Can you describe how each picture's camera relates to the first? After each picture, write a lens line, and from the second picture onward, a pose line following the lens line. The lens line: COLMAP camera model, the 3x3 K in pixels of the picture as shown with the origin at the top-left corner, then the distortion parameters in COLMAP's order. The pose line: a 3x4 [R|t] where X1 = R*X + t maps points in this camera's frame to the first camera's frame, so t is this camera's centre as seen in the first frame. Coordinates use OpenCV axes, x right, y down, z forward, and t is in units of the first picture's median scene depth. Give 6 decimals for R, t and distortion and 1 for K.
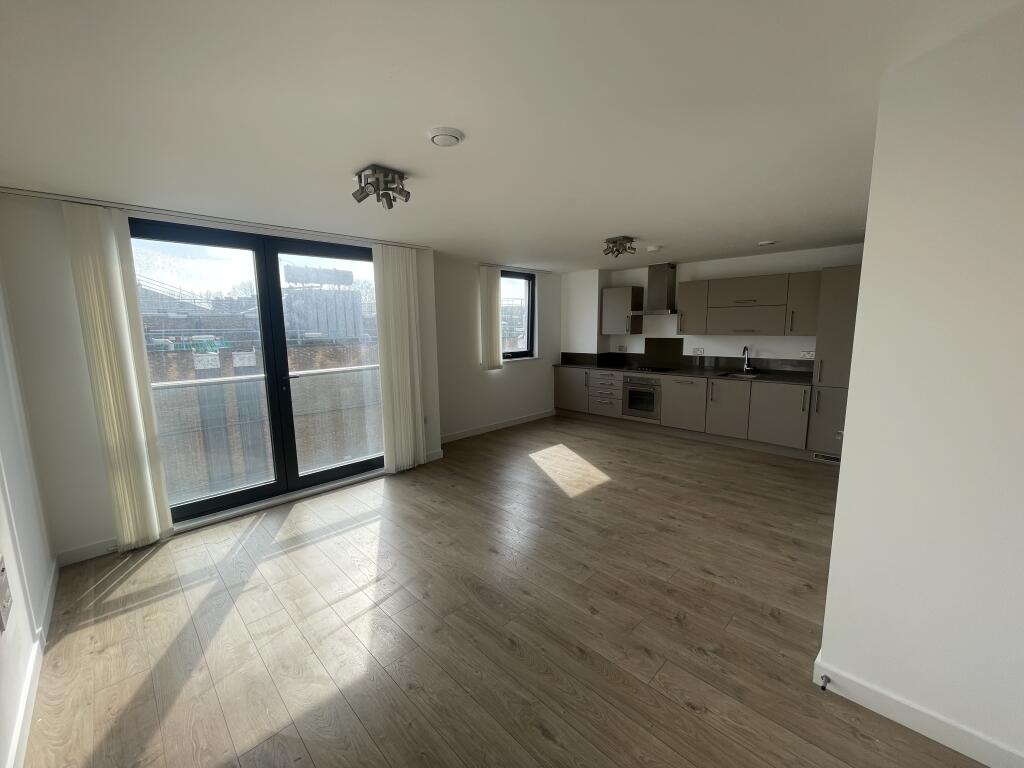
lens RADIAL K [[411.8, 0, 512.0], [0, 411.8, 384.0], [0, 0, 1]] dist [-0.009882, -0.000016]
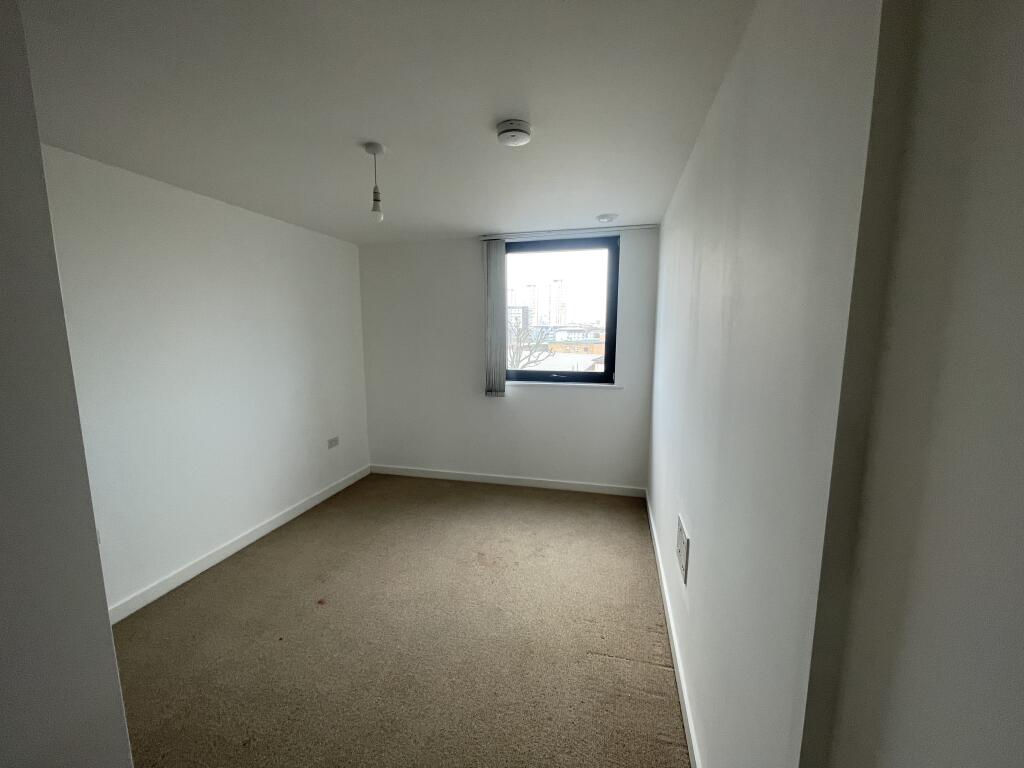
lens RADIAL K [[411.8, 0, 512.0], [0, 411.8, 384.0], [0, 0, 1]] dist [-0.009882, -0.000016]
pose [[0.484210, 0.142782, -0.863223, 0.784157], [-0.130394, 0.987353, 0.090172, -0.165814], [0.865181, 0.068897, 0.496704, 0.993876]]
